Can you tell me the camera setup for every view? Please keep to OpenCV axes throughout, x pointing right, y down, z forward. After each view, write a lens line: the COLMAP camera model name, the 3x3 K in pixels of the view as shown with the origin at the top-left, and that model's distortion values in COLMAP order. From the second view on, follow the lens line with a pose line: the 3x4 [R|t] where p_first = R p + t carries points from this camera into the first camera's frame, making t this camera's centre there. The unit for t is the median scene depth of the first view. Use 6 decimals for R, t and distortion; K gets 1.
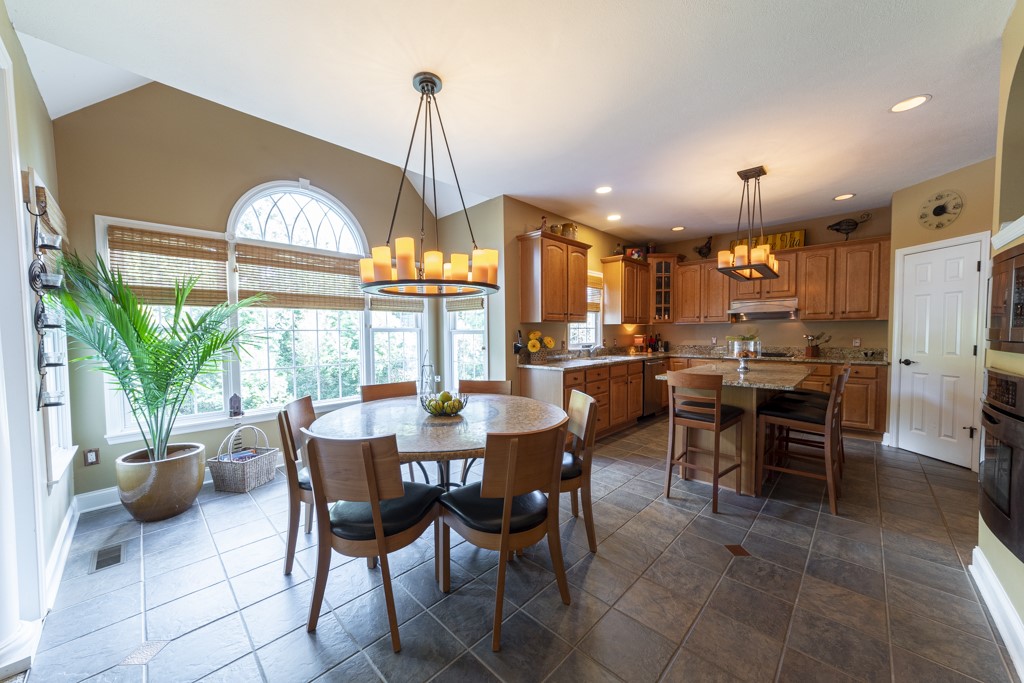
lens RADIAL K [[365.1, 0, 507.2], [0, 365.1, 347.0], [0, 0, 1]] dist [-0.000880, -0.000049]
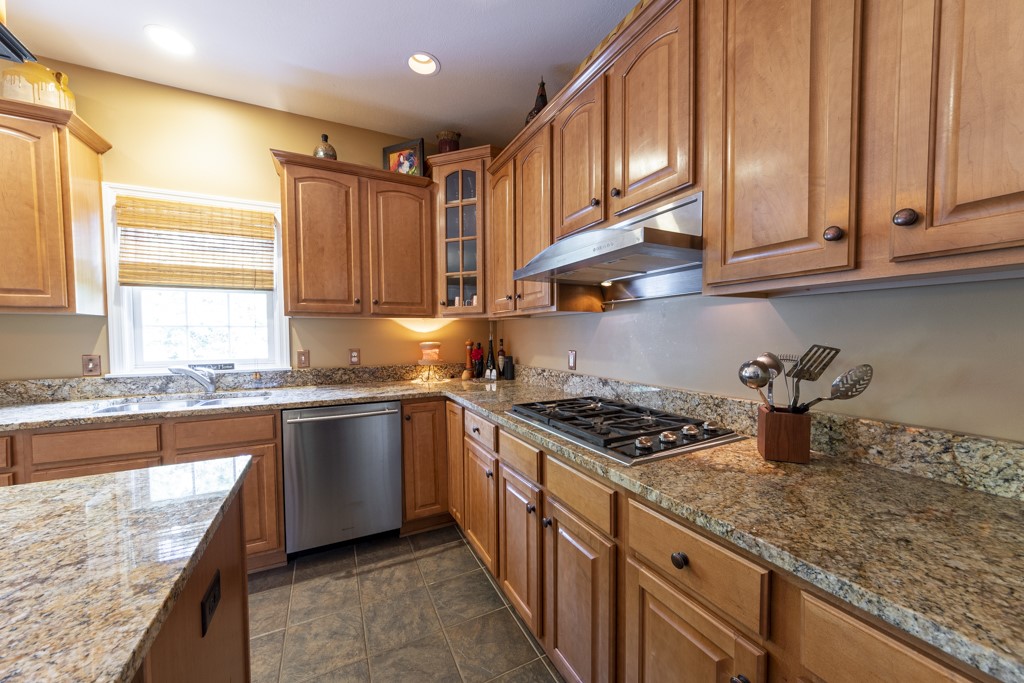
lens RADIAL K [[365.1, 0, 506.7], [0, 365.1, 347.5], [0, 0, 1]] dist [-0.000880, -0.000049]
pose [[0.944683, 0.018085, -0.327485, 0.690488], [-0.017907, 0.999833, 0.003561, -0.032864], [0.327495, 0.002500, 0.944850, 0.682189]]
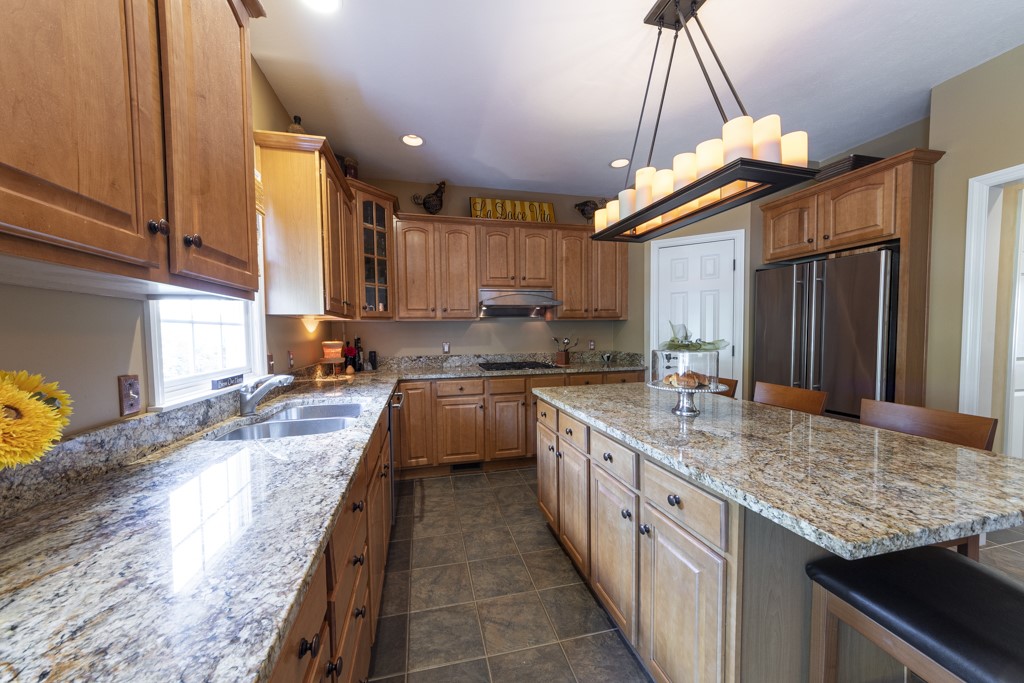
lens RADIAL K [[365.1, 0, 505.7], [0, 365.1, 348.5], [0, 0, 1]] dist [-0.000880, -0.000049]
pose [[0.535156, -0.036884, 0.843947, 0.080861], [0.041530, 0.998987, 0.017325, -0.024882], [-0.843732, 0.025778, 0.536146, 0.617988]]
